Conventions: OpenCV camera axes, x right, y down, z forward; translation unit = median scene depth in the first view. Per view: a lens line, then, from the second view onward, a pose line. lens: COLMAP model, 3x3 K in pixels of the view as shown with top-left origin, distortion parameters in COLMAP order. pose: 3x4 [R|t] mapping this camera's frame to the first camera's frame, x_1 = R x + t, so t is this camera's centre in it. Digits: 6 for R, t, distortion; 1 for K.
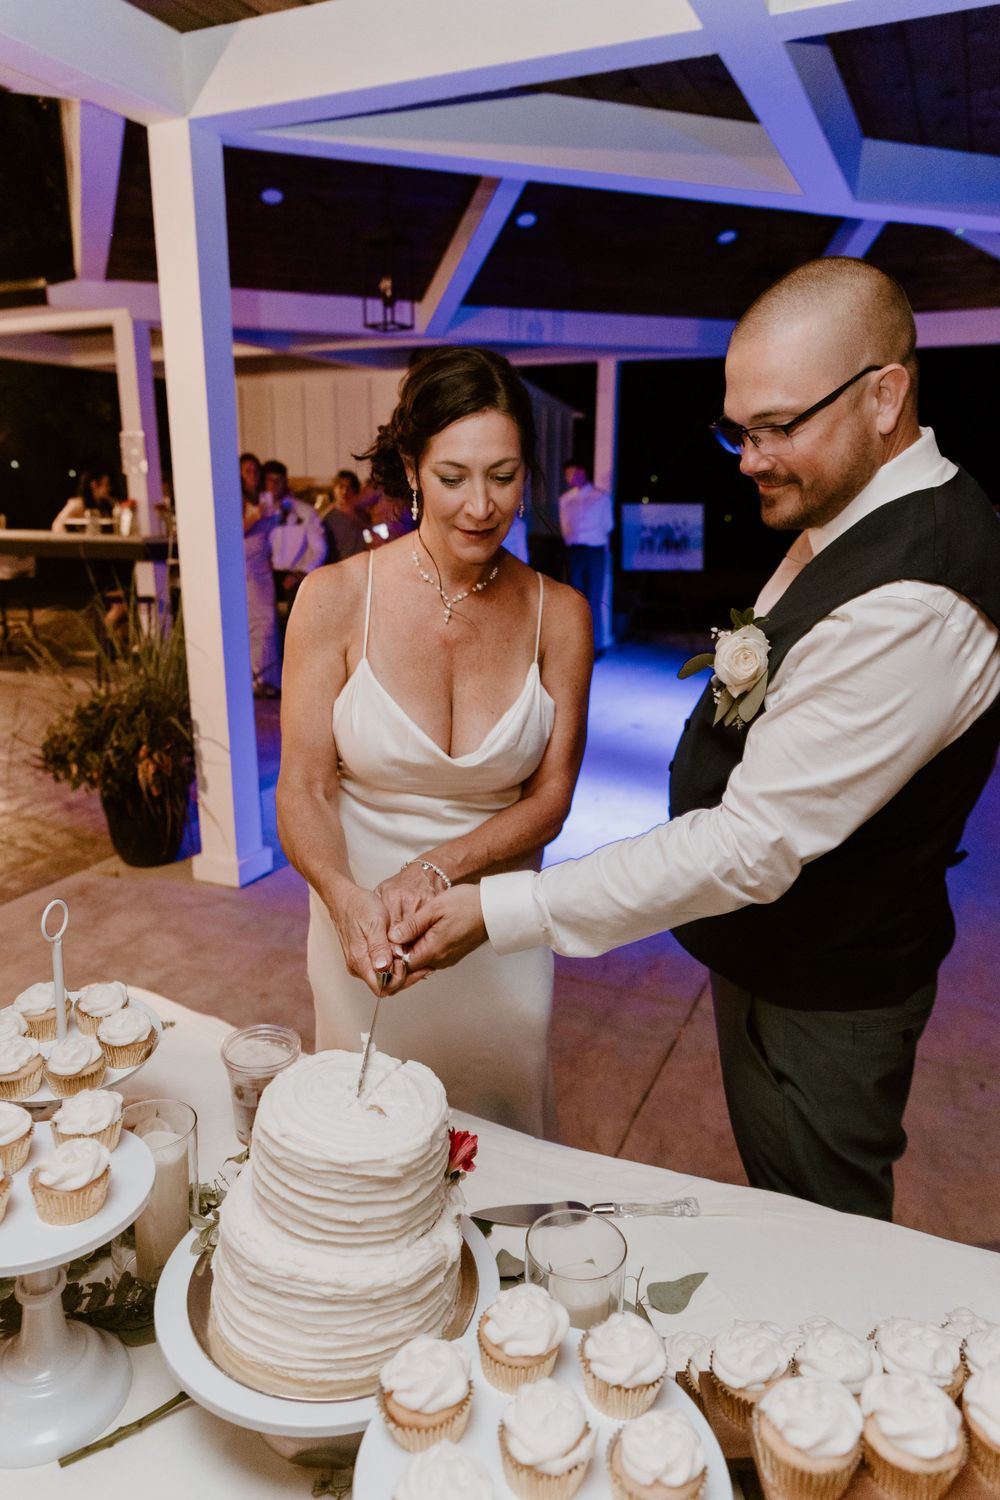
lens RADIAL K [[1024.2, 0, 500.0], [0, 1024.2, 750.0], [0, 0, 1]] dist [0.004992, 0.009097]
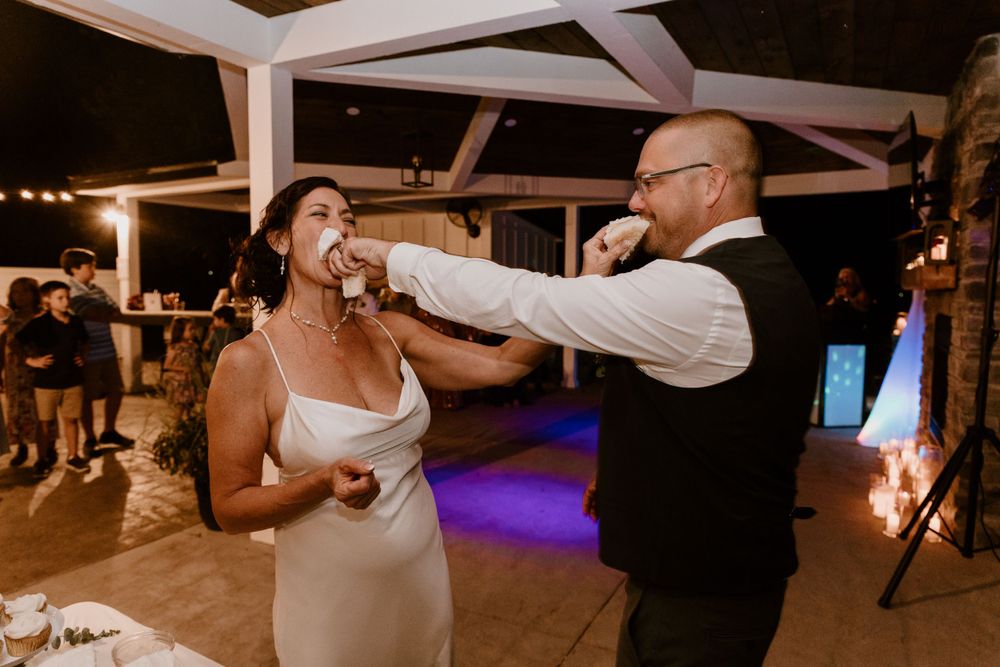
lens RADIAL K [[682.8, 0, 500.0], [0, 682.8, 333.5], [0, 0, 1]] dist [0.004992, 0.009097]
pose [[0.998403, 0.003657, -0.056382, 0.113456], [-0.014070, 0.982557, -0.185427, 0.013578], [0.054721, 0.185924, 0.981039, 0.011803]]
